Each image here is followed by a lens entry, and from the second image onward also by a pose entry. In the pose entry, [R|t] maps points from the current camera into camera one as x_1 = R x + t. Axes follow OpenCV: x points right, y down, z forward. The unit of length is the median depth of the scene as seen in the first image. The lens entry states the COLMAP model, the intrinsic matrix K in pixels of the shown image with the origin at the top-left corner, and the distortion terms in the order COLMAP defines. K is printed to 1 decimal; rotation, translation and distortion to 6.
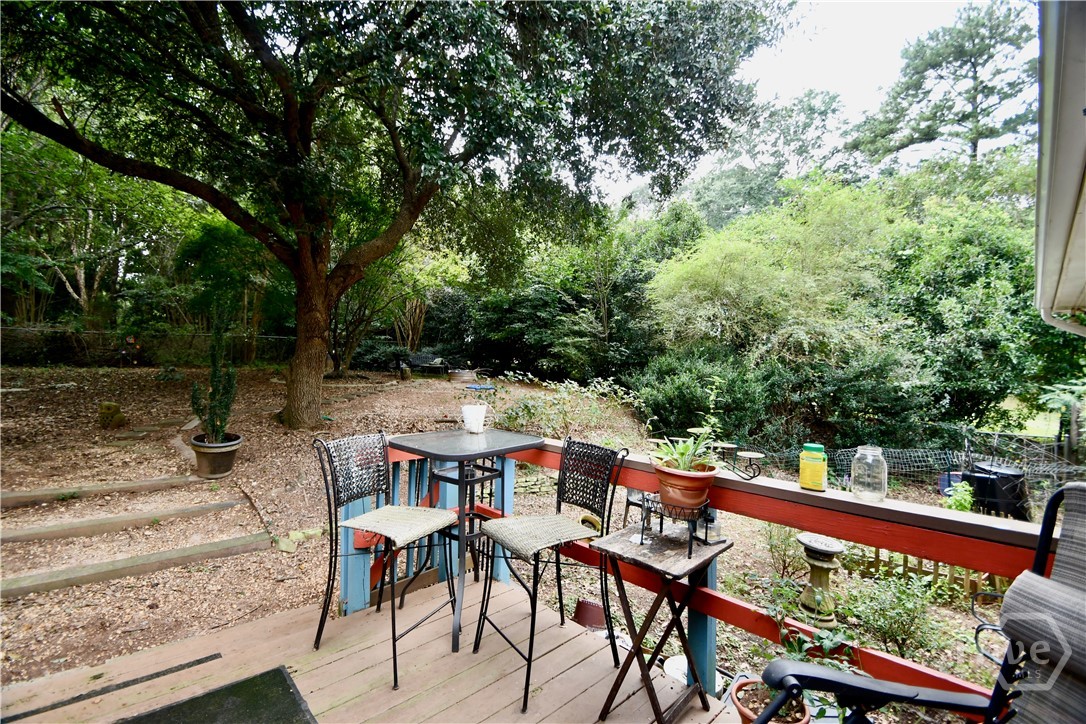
lens RADIAL K [[475.0, 0, 538.8], [0, 475.0, 358.7], [0, 0, 1]] dist [-0.000112, -0.009440]
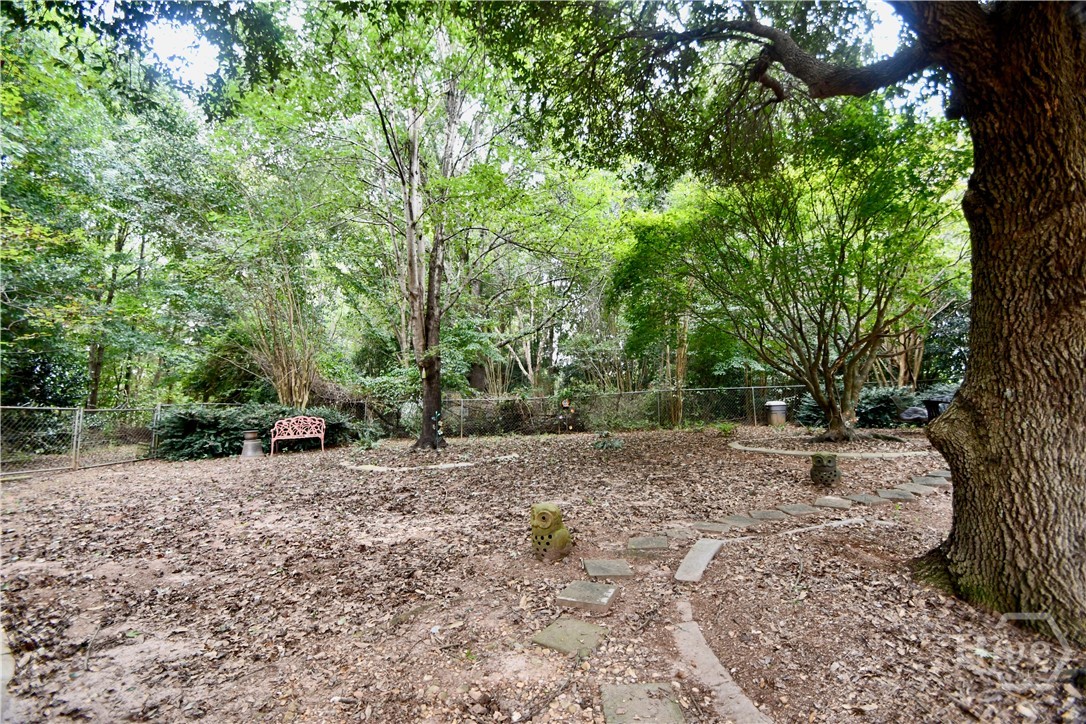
lens RADIAL K [[475.0, 0, 540.0], [0, 475.0, 360.8], [0, 0, 1]] dist [-0.000112, -0.009440]
pose [[0.720644, -0.133573, -0.680317, -0.259182], [0.050547, 0.988776, -0.140592, 0.006112], [0.691460, 0.066929, 0.719307, 0.294548]]
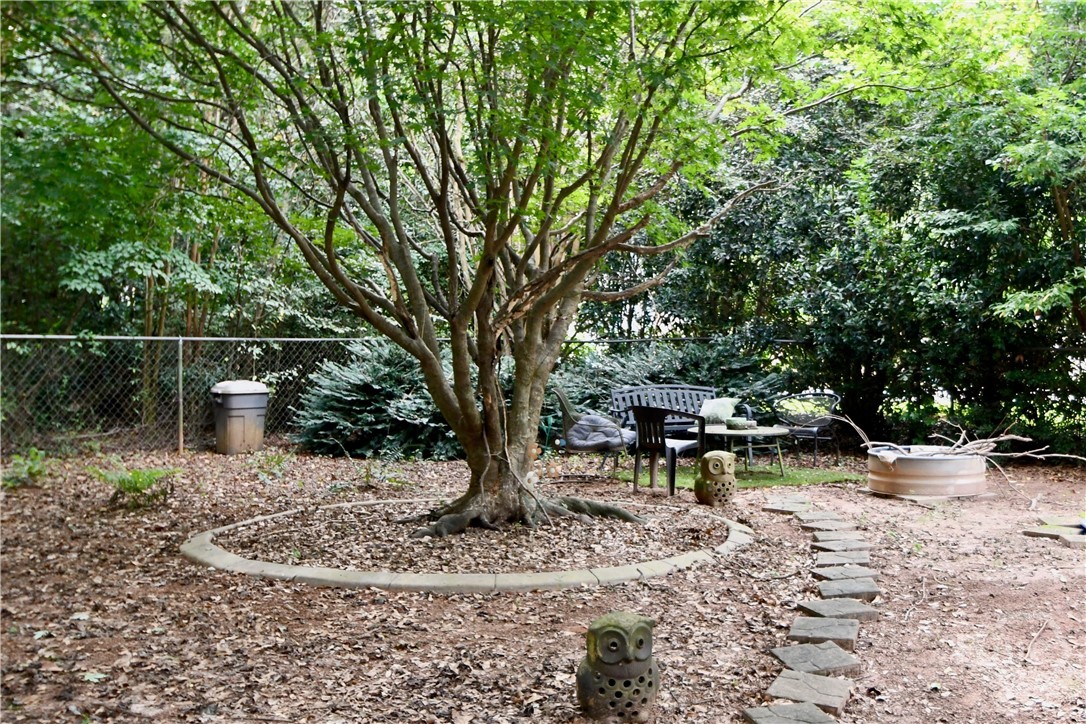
lens RADIAL K [[1148.8, 0, 551.3], [0, 1148.8, 323.4], [0, 0, 1]] dist [-0.072992, 0.000000]
pose [[0.988396, -0.034632, 0.147901, -0.440350], [0.035220, 0.999379, -0.001354, -0.043844], [-0.147762, 0.006548, 0.989001, 0.458657]]
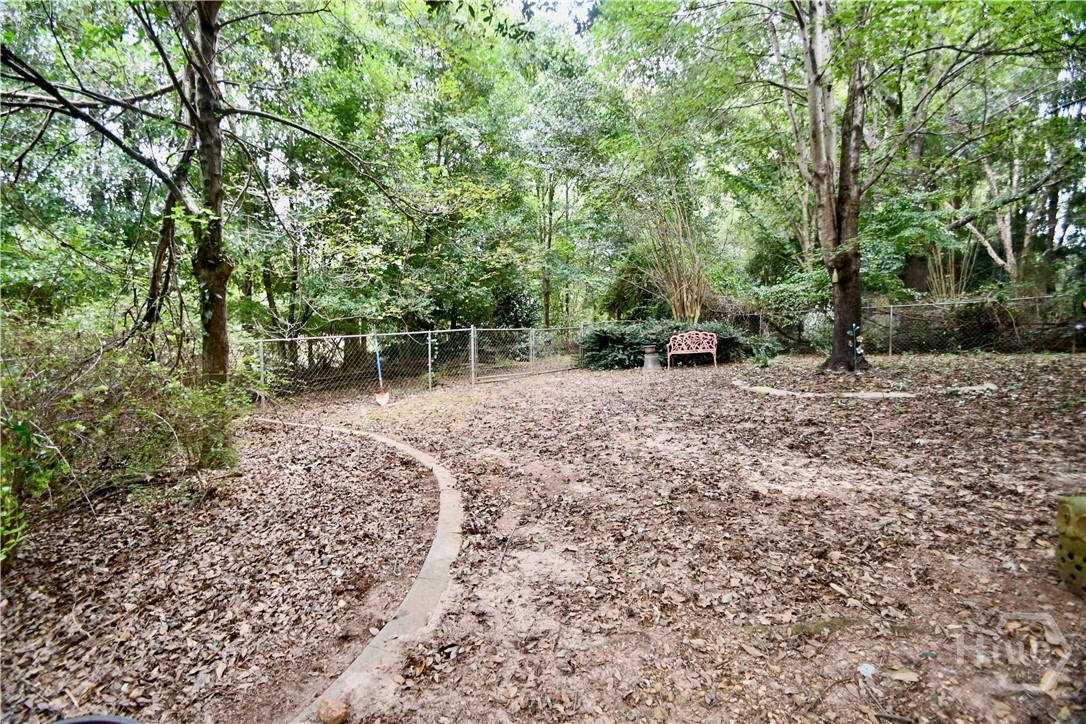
lens RADIAL K [[475.0, 0, 532.7], [0, 475.0, 369.6], [0, 0, 1]] dist [-0.000112, -0.009440]
pose [[0.005805, 0.025222, -0.999665, -0.306354], [0.037100, 0.998988, 0.025420, -0.000511], [0.999295, -0.037235, 0.004863, 0.321169]]
